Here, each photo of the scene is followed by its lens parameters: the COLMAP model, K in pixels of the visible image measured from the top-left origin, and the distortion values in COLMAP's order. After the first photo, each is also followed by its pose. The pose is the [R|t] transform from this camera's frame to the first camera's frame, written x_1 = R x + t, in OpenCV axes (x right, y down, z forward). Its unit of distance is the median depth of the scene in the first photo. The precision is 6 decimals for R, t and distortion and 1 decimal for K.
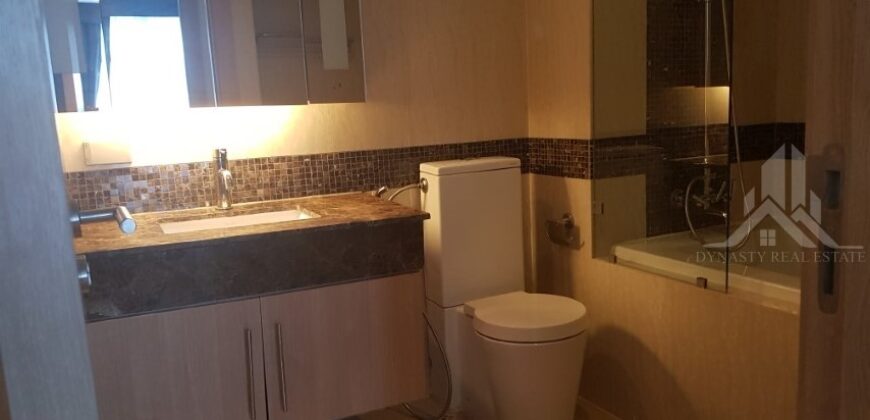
lens RADIAL K [[683.7, 0, 441.2], [0, 683.7, 211.9], [0, 0, 1]] dist [0.067646, -0.108487]
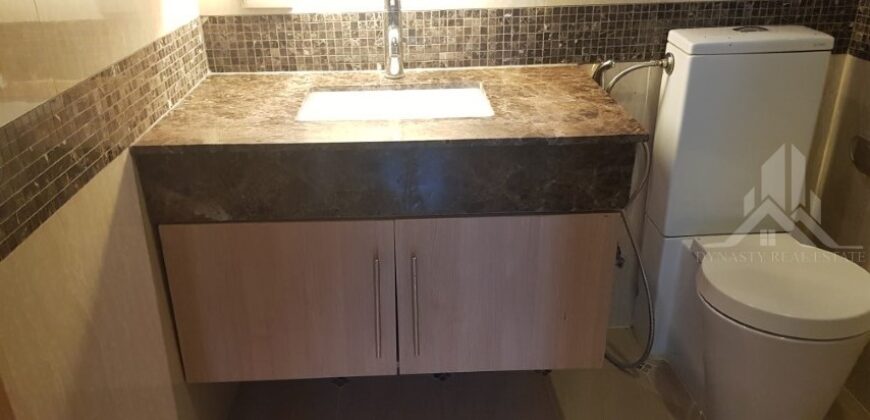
lens RADIAL K [[683.7, 0, 433.9], [0, 683.7, 218.2], [0, 0, 1]] dist [0.067646, -0.108487]
pose [[0.913857, 0.194371, -0.356489, 0.037735], [-0.083301, 0.949050, 0.303915, -0.084394], [0.397398, -0.248039, 0.883488, 0.247304]]
